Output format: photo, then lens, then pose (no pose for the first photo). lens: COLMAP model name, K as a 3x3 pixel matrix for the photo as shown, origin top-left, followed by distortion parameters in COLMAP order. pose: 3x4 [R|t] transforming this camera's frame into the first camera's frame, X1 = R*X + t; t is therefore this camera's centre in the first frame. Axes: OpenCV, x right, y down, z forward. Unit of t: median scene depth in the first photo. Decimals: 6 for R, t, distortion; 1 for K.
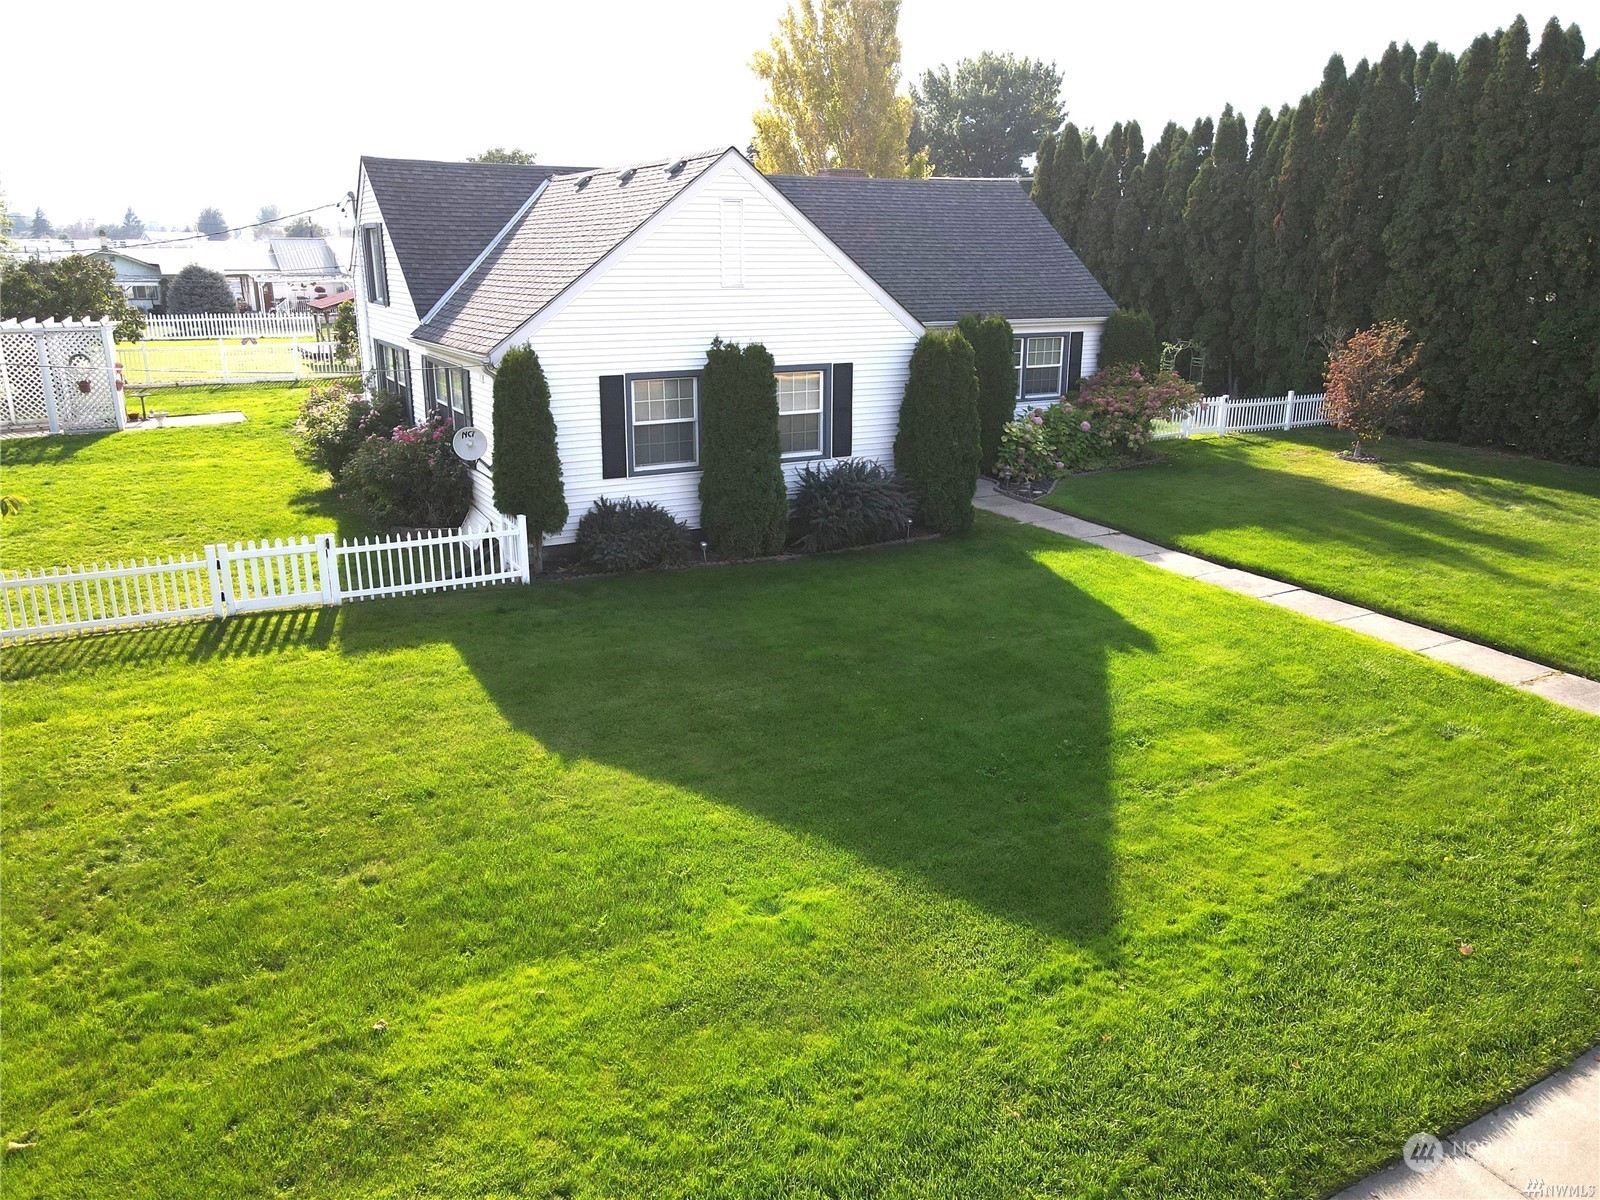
lens RADIAL K [[1178.7, 0, 800.3], [0, 1178.7, 592.3], [0, 0, 1]] dist [-0.000336, 0.016158]
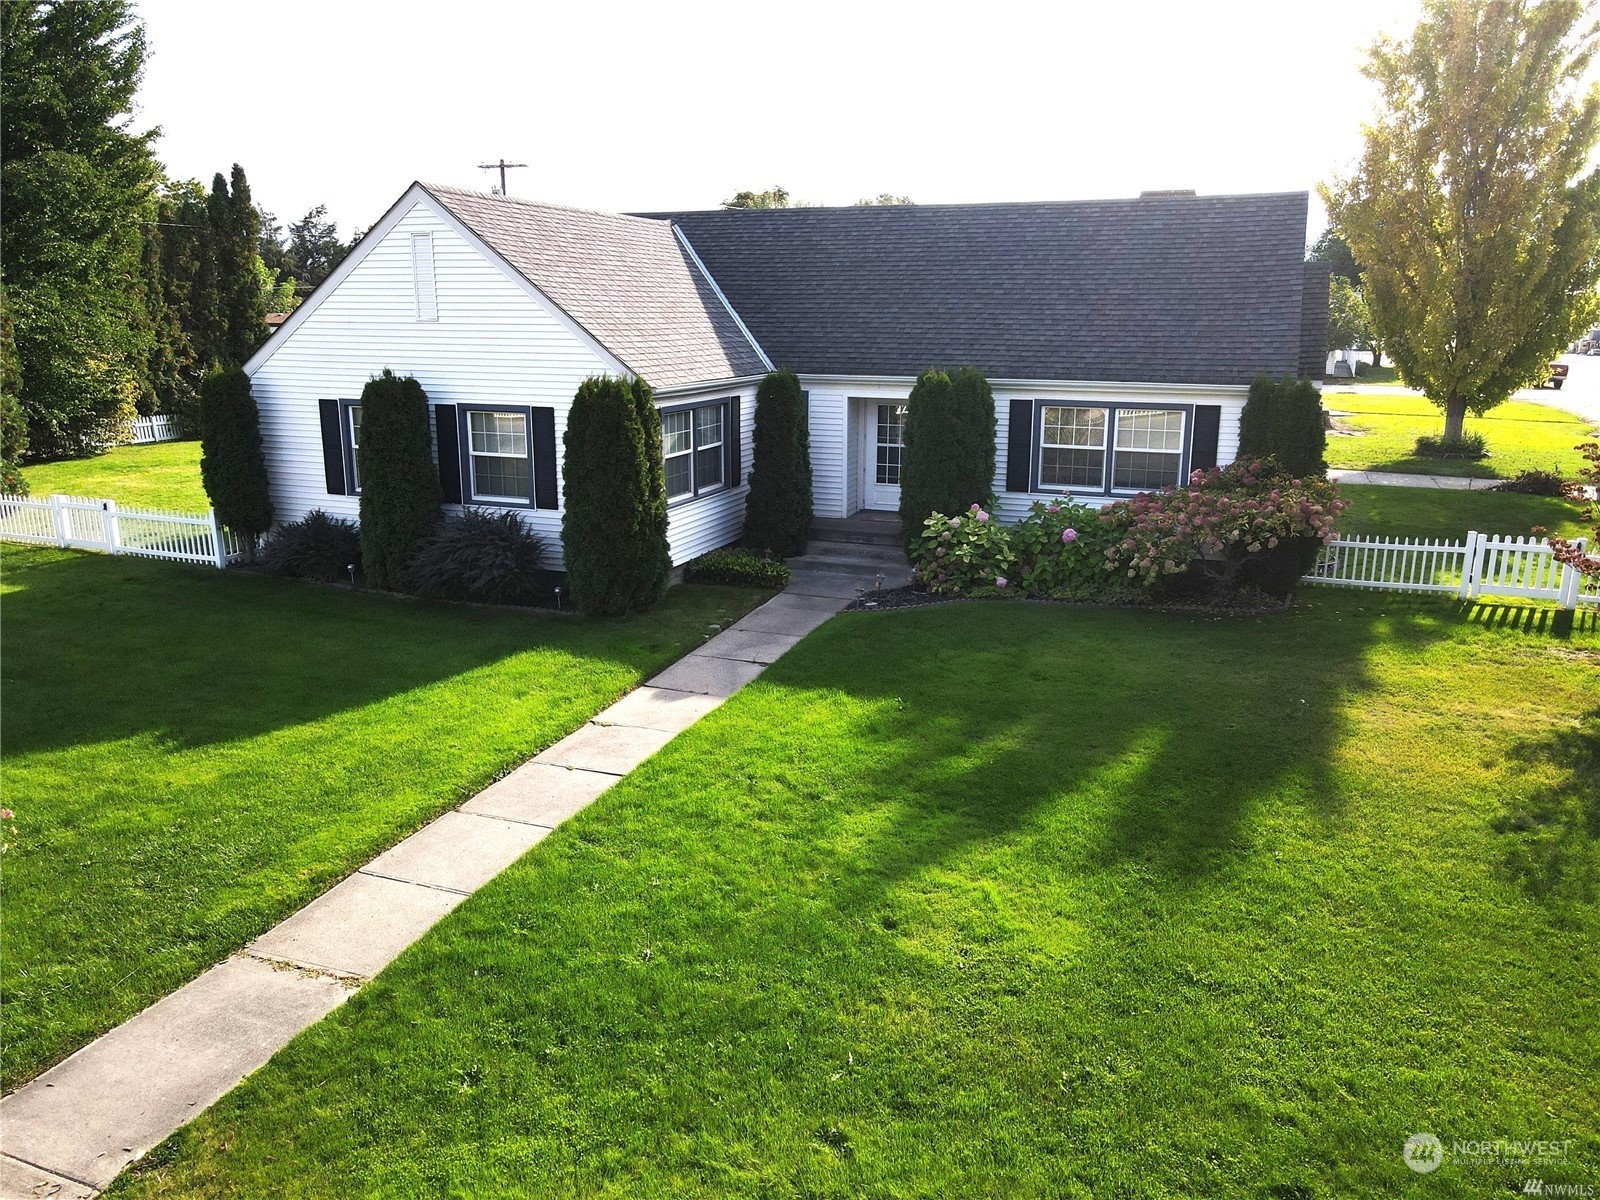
lens RADIAL K [[1178.7, 0, 806.3], [0, 1178.7, 602.8], [0, 0, 1]] dist [-0.000336, 0.016158]
pose [[0.639767, 0.183357, -0.746377, 0.940949], [-0.214099, 0.975202, 0.056053, -0.152303], [0.738146, 0.123938, 0.663159, 0.609444]]
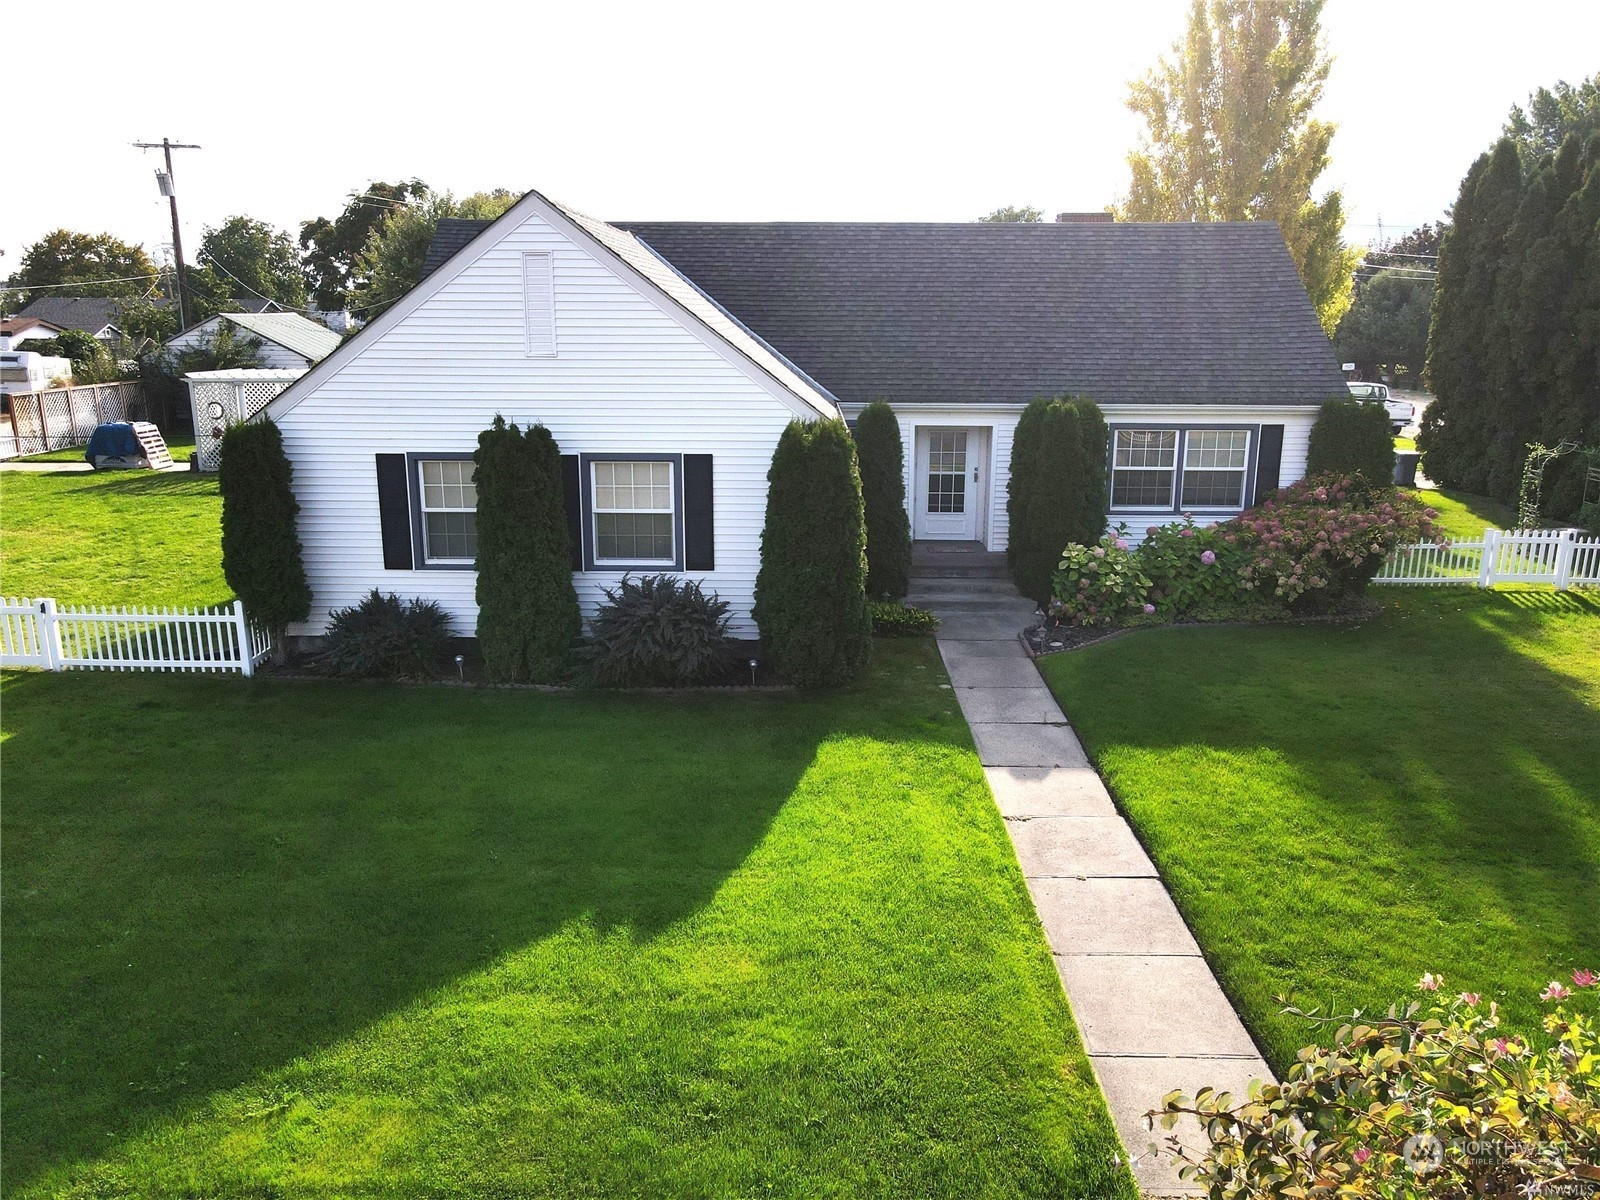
lens RADIAL K [[1178.7, 0, 799.7], [0, 1178.7, 596.3], [0, 0, 1]] dist [-0.000336, 0.016158]
pose [[0.869572, 0.117959, -0.479511, 0.523724], [-0.138026, 0.990406, -0.006665, -0.112065], [0.474125, 0.071981, 0.877510, 0.371117]]
